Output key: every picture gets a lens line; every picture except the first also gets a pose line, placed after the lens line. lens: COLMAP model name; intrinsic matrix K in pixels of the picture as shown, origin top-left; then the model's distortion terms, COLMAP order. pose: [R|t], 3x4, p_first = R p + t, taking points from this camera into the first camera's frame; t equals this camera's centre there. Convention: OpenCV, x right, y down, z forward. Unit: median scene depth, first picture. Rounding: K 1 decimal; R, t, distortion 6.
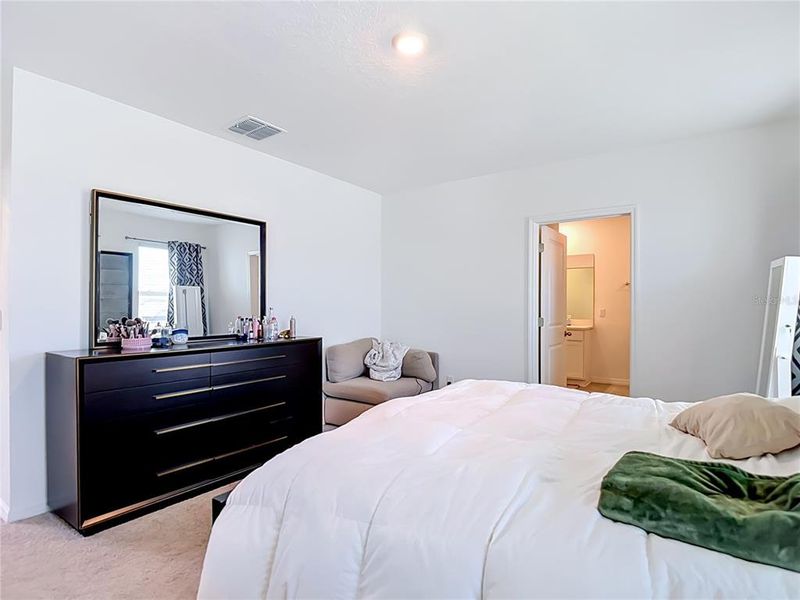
lens RADIAL K [[424.3, 0, 401.5], [0, 424.3, 300.4], [0, 0, 1]] dist [0.003784, -0.026879]
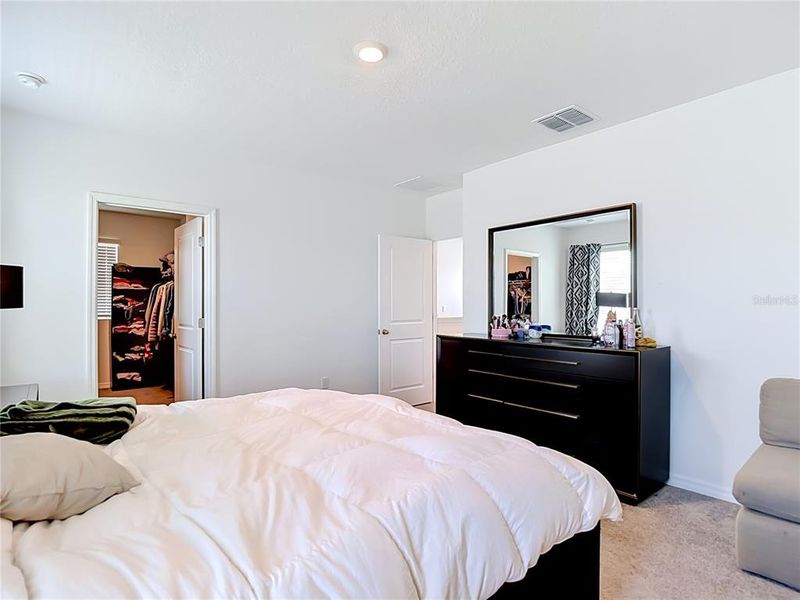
lens RADIAL K [[424.3, 0, 401.5], [0, 424.3, 300.4], [0, 0, 1]] dist [0.003784, -0.026879]
pose [[-0.269491, -0.012894, -0.962916, 0.634882], [0.010261, 0.999815, -0.016260, 0.011489], [0.962948, -0.014263, -0.269309, 0.861480]]
